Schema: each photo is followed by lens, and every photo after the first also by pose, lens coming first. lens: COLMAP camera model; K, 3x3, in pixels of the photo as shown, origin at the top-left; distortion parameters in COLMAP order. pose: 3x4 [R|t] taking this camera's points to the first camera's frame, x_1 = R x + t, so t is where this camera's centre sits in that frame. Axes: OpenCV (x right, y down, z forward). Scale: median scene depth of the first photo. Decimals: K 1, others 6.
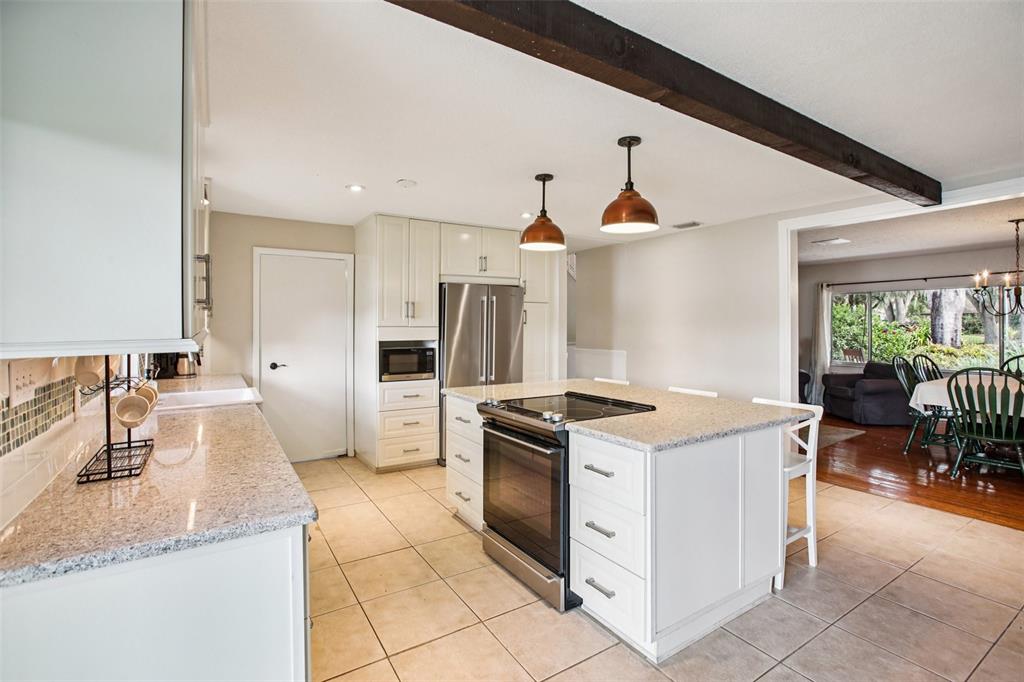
lens RADIAL K [[467.3, 0, 506.9], [0, 467.3, 334.0], [0, 0, 1]] dist [-0.001559, -0.000143]
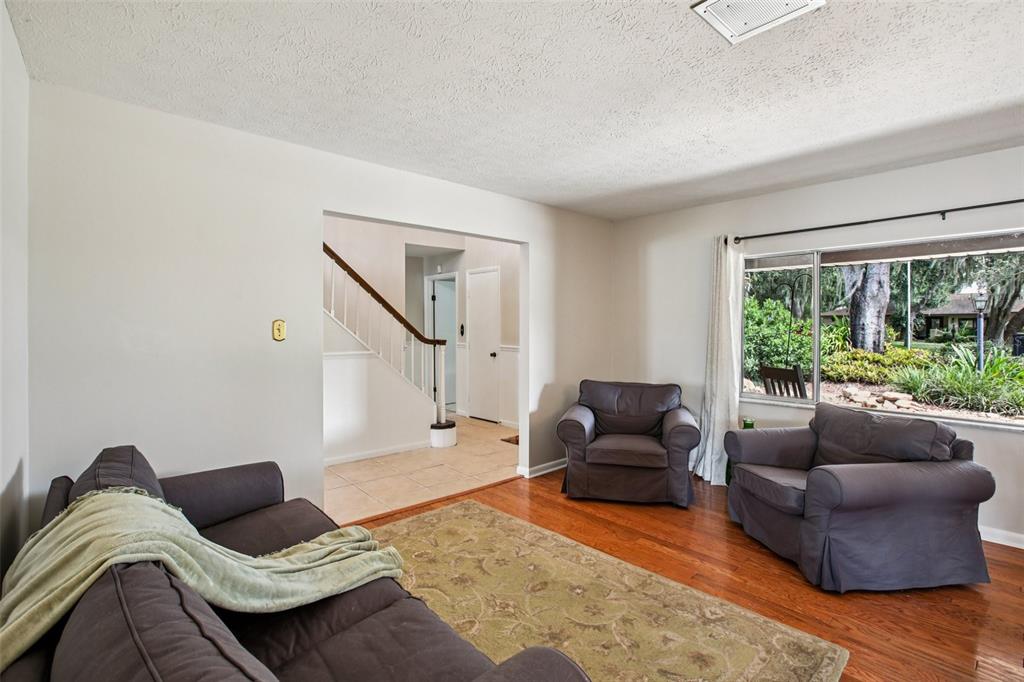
lens RADIAL K [[467.3, 0, 506.9], [0, 467.3, 334.0], [0, 0, 1]] dist [-0.001559, -0.000143]
pose [[0.987808, 0.004007, 0.155625, 0.212542], [-0.004176, 0.999991, 0.000761, -0.001852], [-0.155620, -0.001401, 0.987816, 0.314966]]
